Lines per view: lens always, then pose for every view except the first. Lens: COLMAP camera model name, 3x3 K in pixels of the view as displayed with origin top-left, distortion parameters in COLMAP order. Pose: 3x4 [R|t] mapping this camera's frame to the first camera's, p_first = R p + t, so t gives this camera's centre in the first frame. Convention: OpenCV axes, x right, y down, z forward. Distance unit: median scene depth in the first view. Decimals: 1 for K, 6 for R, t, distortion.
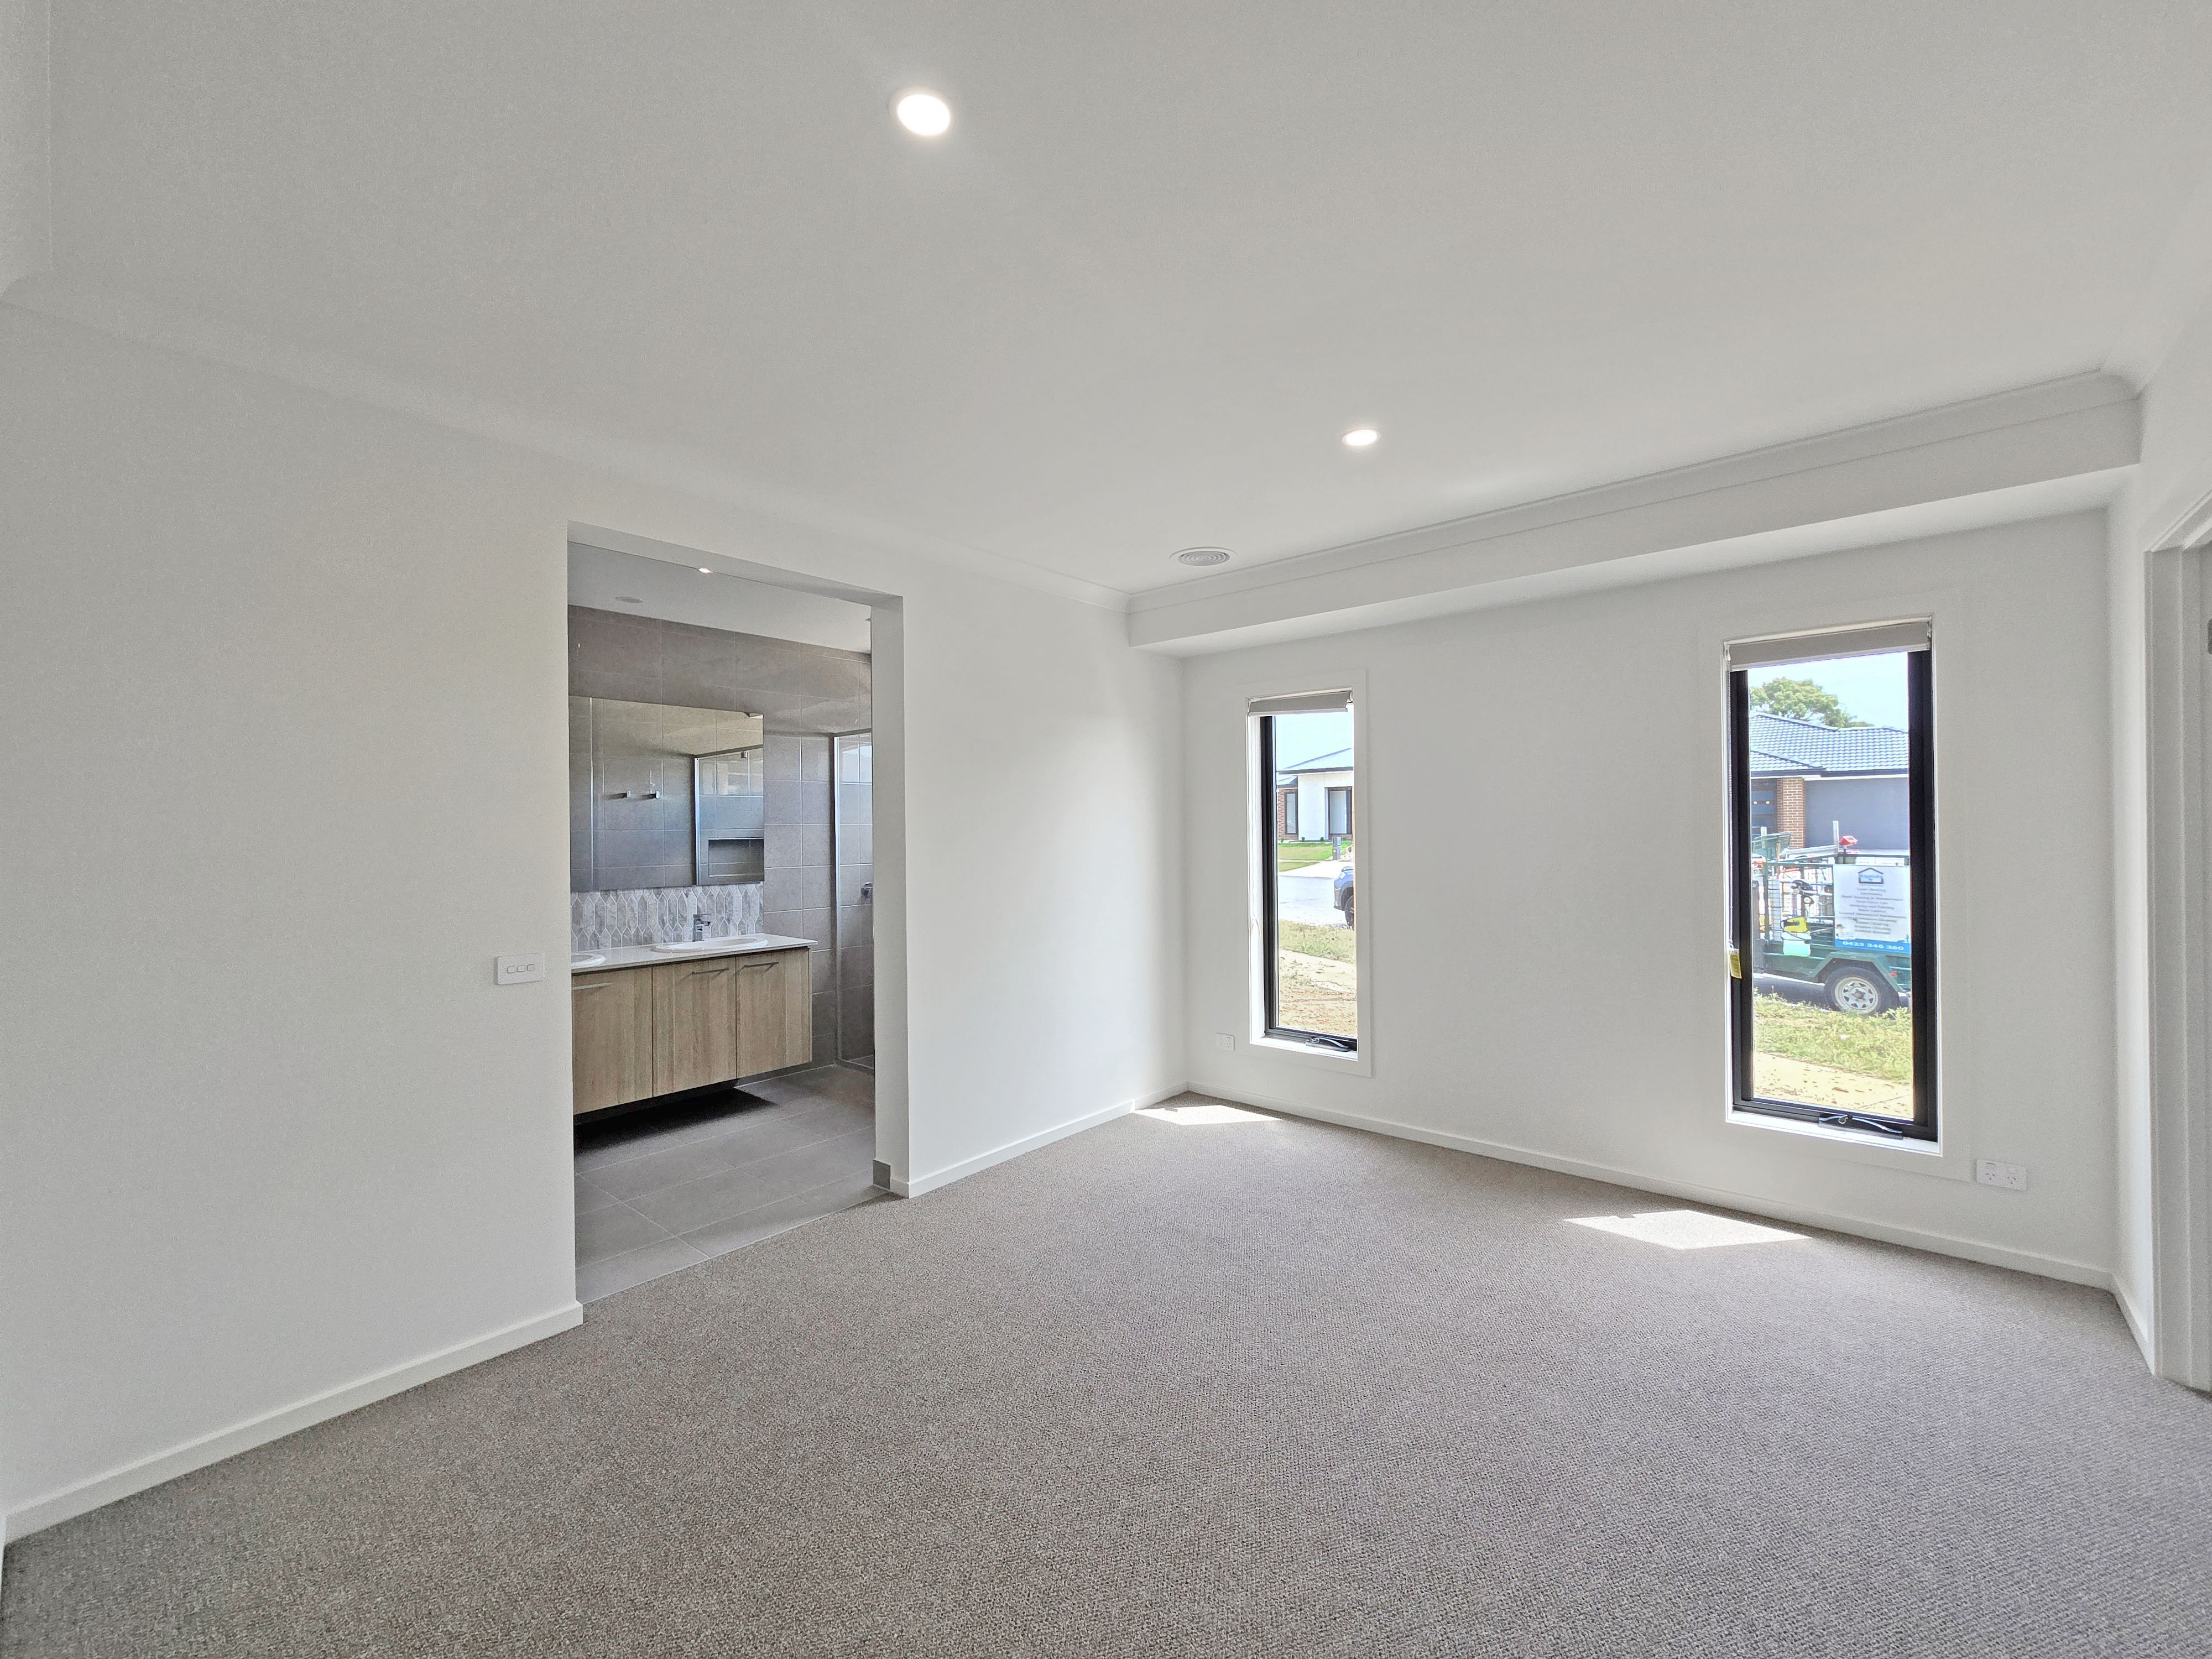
lens RADIAL K [[904.9, 0, 1121.8], [0, 904.9, 825.7], [0, 0, 1]] dist [-0.000525, -0.000061]
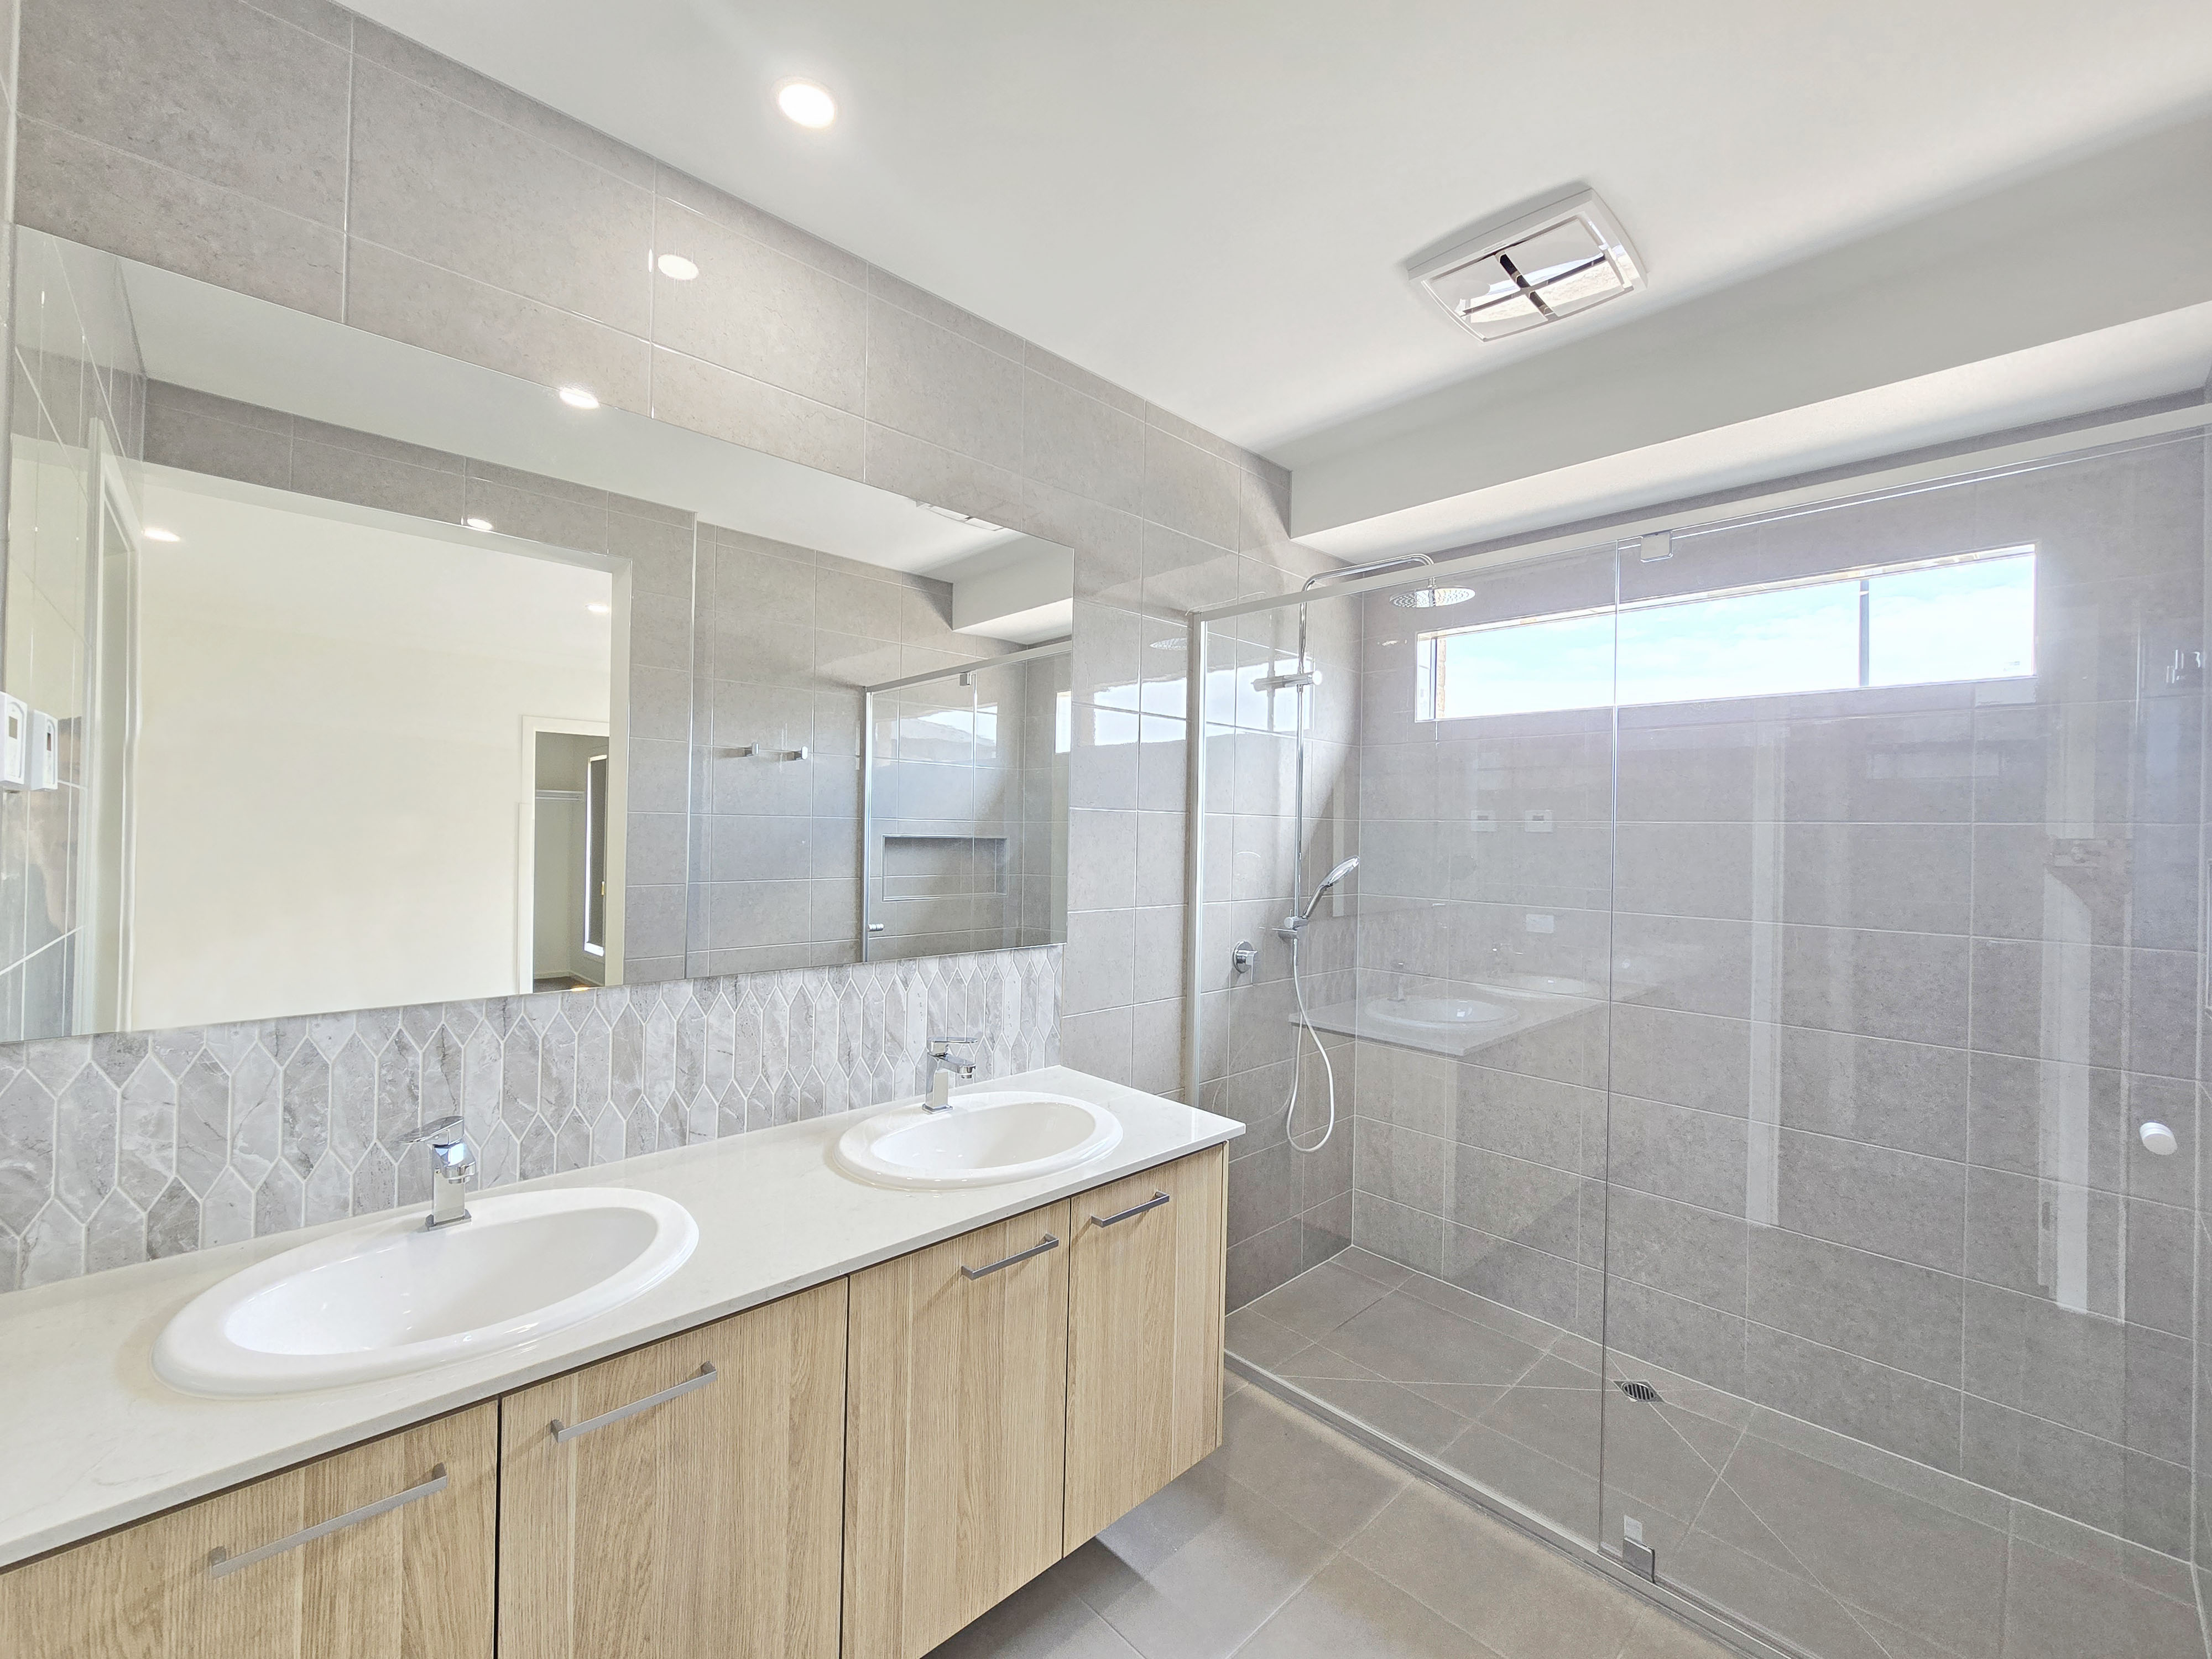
lens RADIAL K [[894.9, 0, 1106.0], [0, 894.9, 829.5], [0, 0, 1]] dist [-0.001428, -0.000095]
pose [[0.993808, 0.029371, -0.107163, -0.347120], [-0.029151, 0.999568, 0.003617, 0.006696], [0.107223, -0.000471, 0.994235, 0.611365]]
